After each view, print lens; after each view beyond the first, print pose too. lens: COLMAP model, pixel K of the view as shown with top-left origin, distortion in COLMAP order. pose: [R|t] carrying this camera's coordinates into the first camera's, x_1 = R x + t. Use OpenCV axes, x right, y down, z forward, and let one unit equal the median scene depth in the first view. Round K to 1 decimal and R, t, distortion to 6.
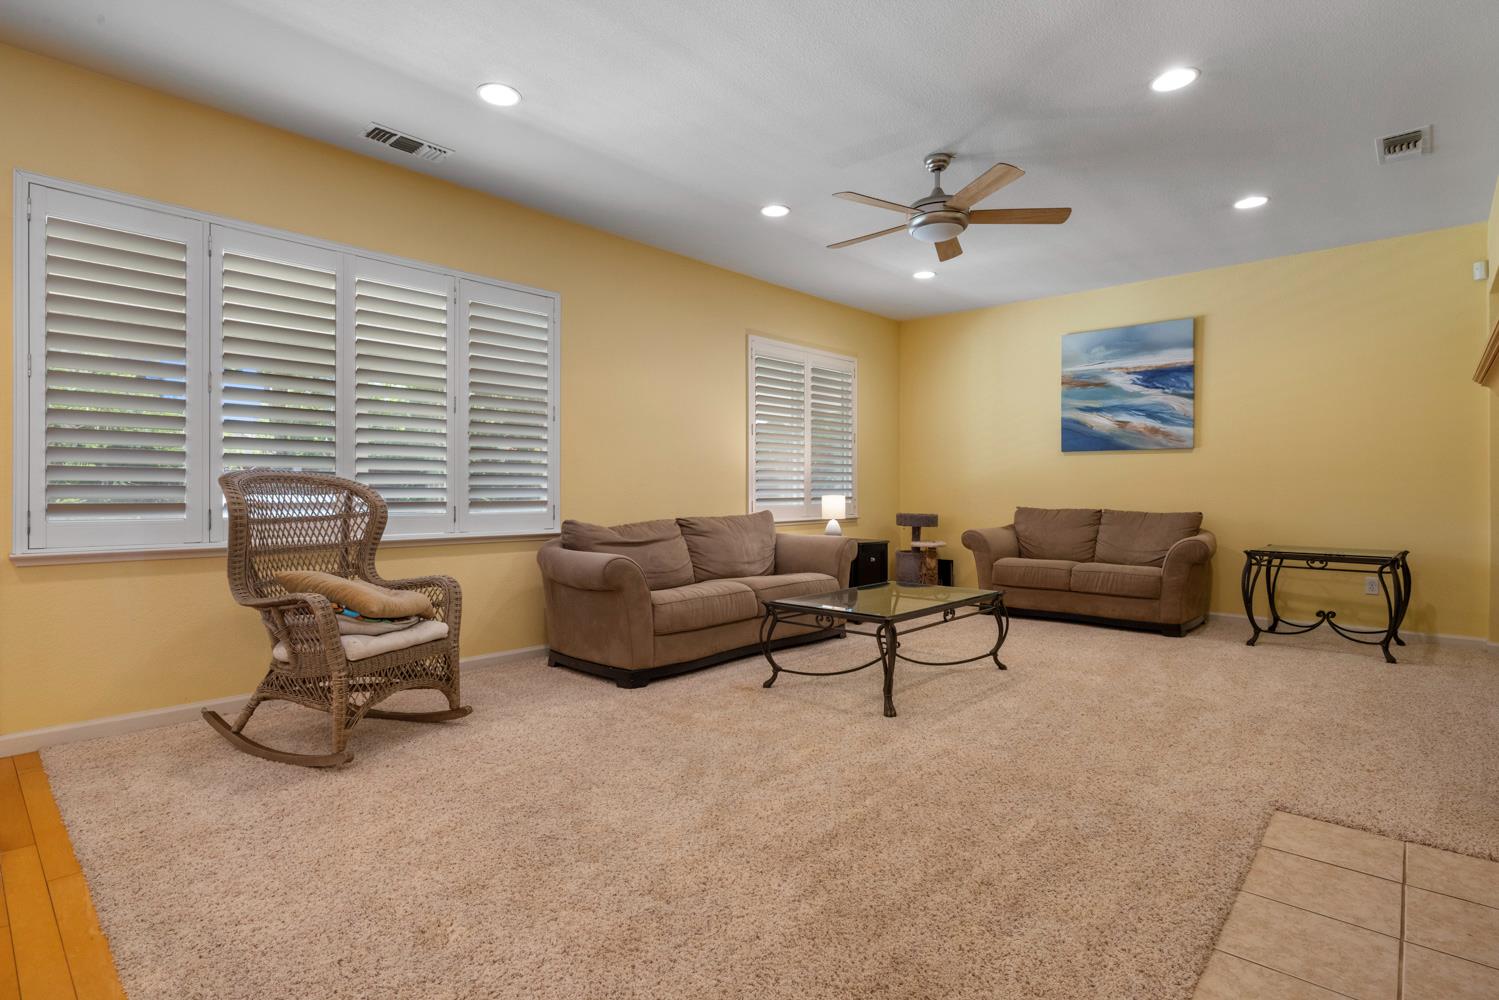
lens RADIAL K [[741.3, 0, 749.5], [0, 741.3, 500.0], [0, 0, 1]] dist [-0.003344, -0.000375]
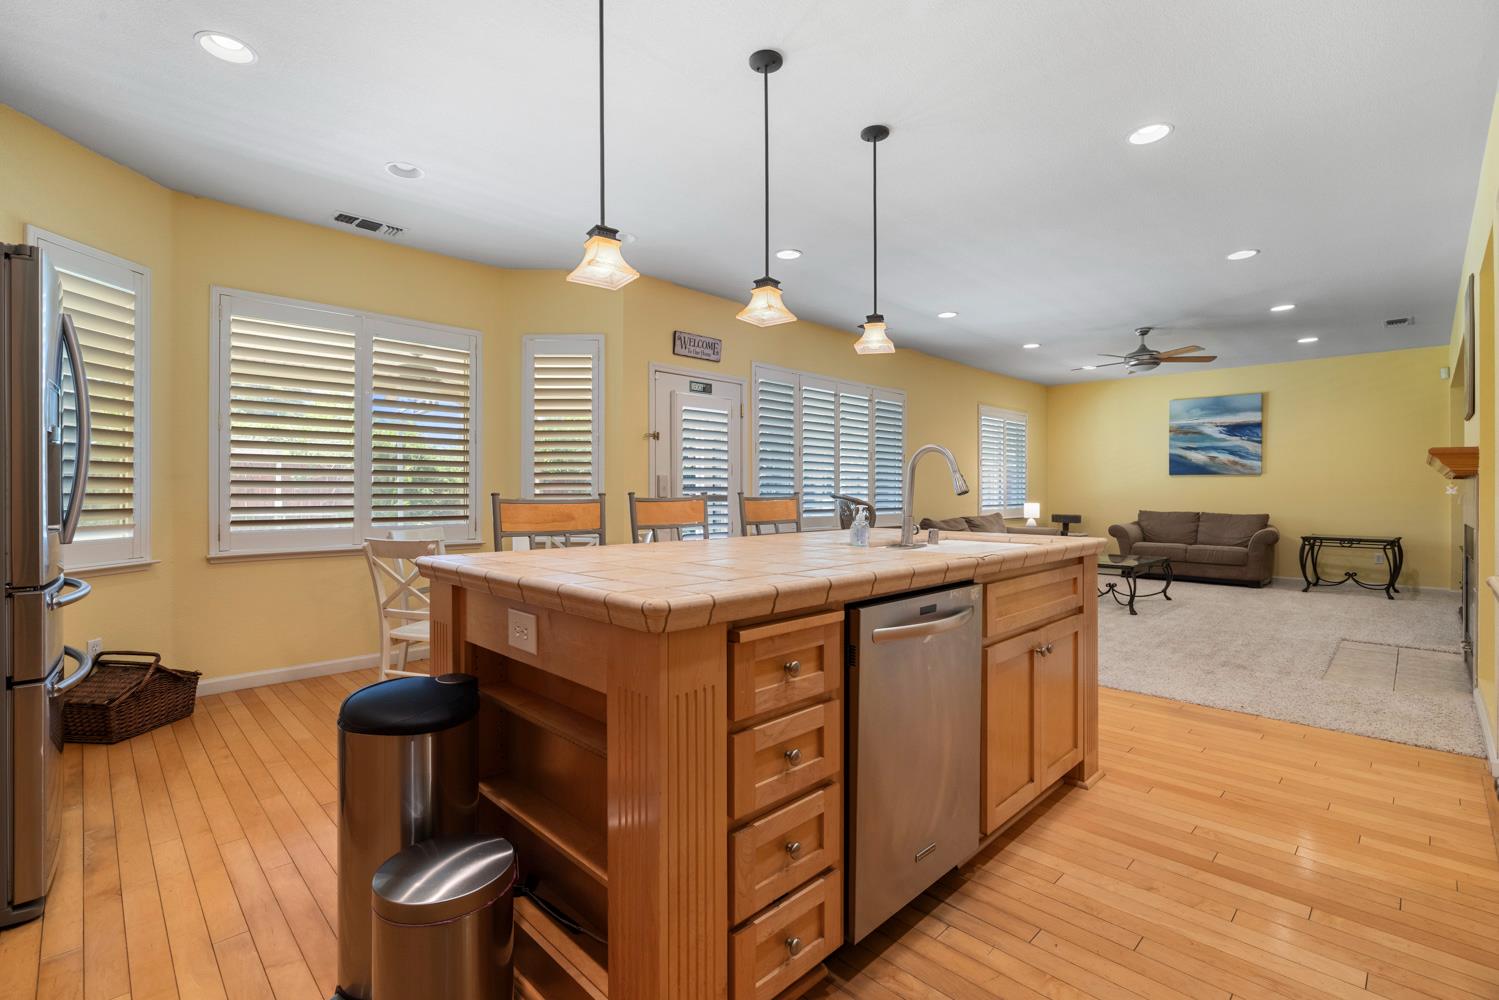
lens RADIAL K [[667.4, 0, 744.8], [0, 667.4, 499.3], [0, 0, 1]] dist [-0.005252, -0.000198]
pose [[0.998535, 0.000057, -0.054105, -0.447475], [-0.000187, 0.999997, -0.002391, -0.011709], [0.054105, 0.002397, 0.998532, -0.508454]]
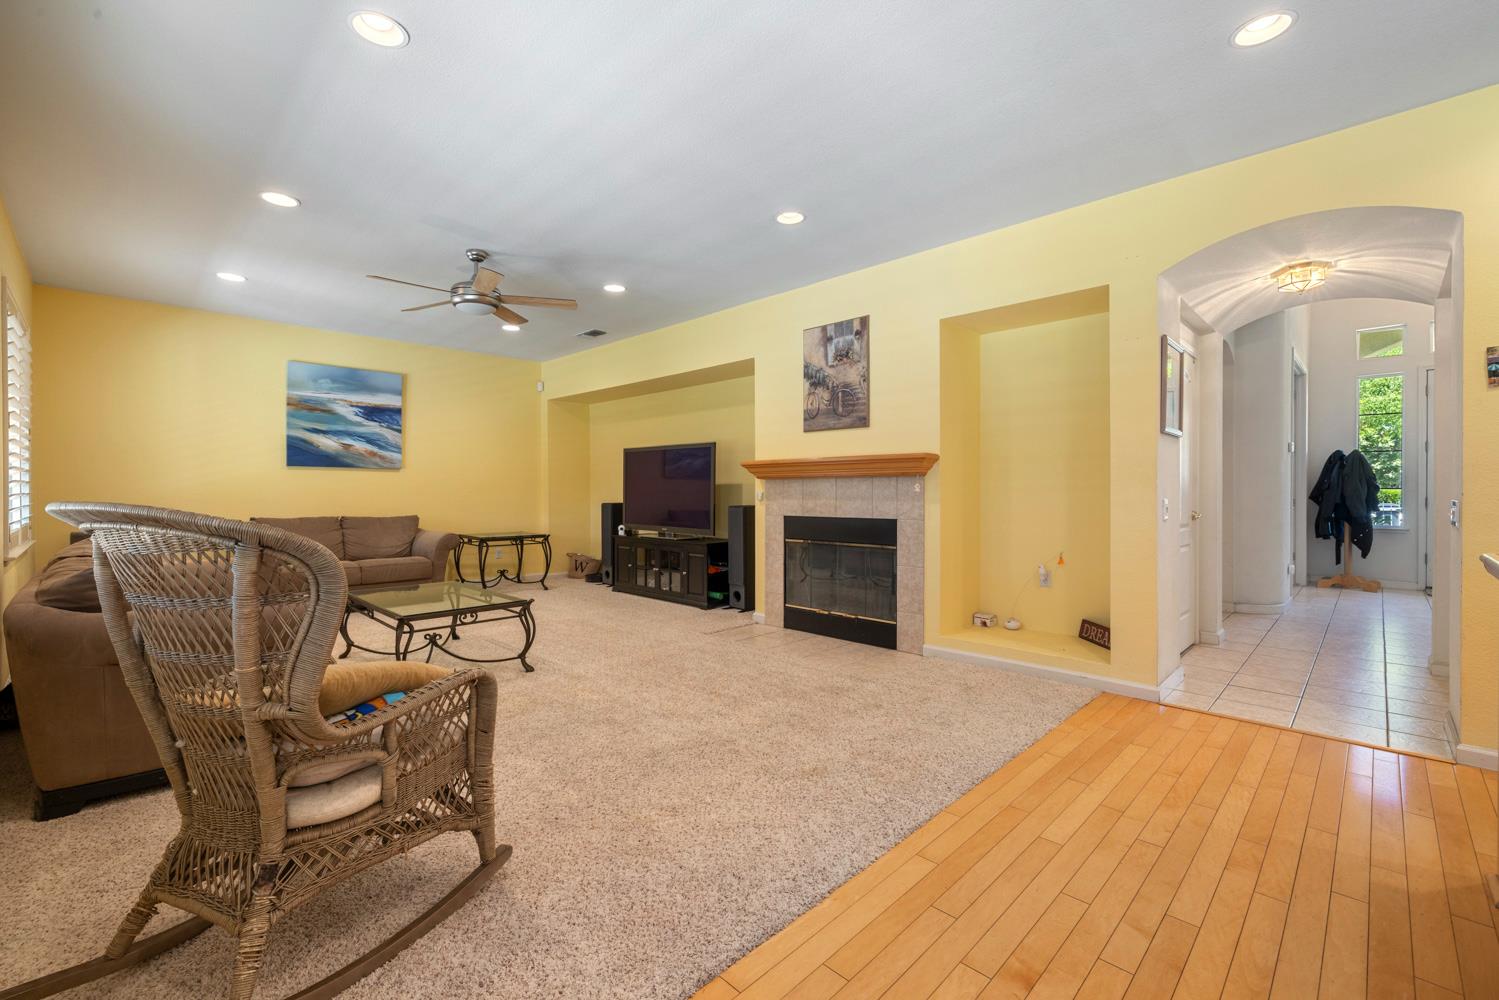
lens RADIAL K [[636.7, 0, 743.2], [0, 636.7, 494.7], [0, 0, 1]] dist [-0.000735, -0.000429]
pose [[0.045186, -0.008215, 0.998945, -0.558734], [0.013887, 0.999875, 0.007594, -0.022689], [-0.998882, 0.013529, 0.045294, 0.316660]]
